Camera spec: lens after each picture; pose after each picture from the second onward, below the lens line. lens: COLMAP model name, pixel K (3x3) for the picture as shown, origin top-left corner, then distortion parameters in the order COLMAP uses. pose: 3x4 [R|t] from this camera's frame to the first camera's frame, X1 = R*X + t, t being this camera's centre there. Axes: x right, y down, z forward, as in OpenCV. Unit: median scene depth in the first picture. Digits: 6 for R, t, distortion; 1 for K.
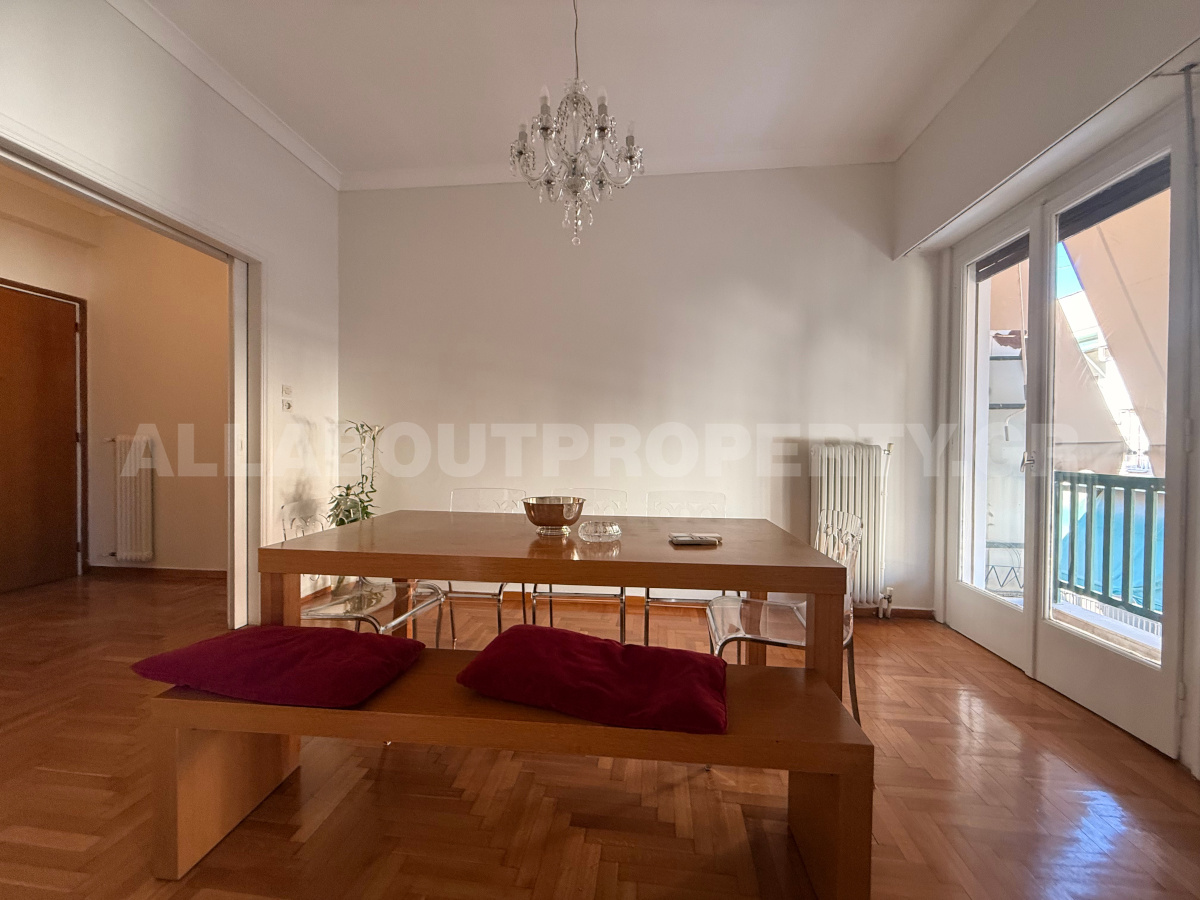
lens RADIAL K [[477.2, 0, 596.2], [0, 477.2, 451.8], [0, 0, 1]] dist [-0.001604, -0.000377]
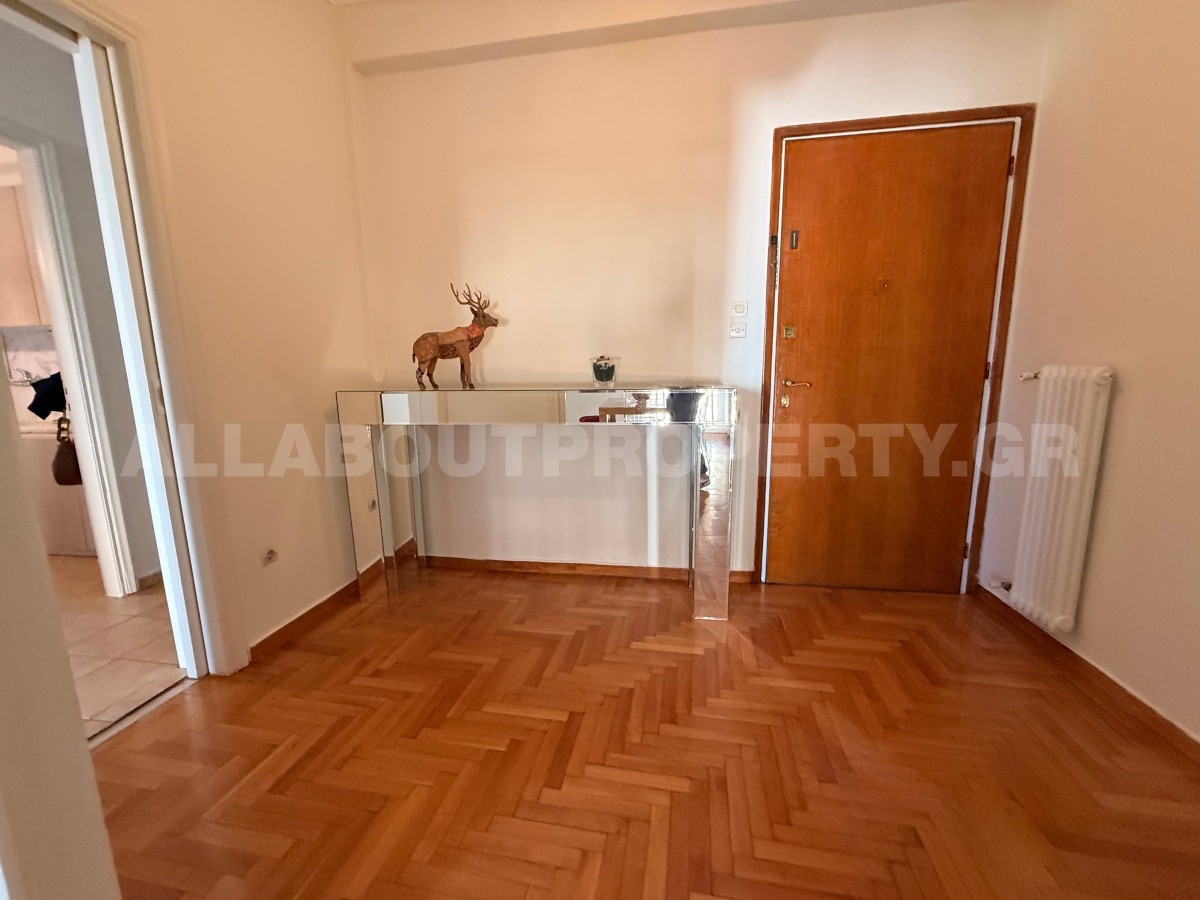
lens RADIAL K [[477.2, 0, 596.2], [0, 477.2, 451.8], [0, 0, 1]] dist [-0.001604, -0.000377]
pose [[-0.059238, 0.160590, -0.985242, -0.510491], [0.002412, 0.986995, 0.160731, -0.029847], [0.998241, 0.007145, -0.058855, 0.603787]]
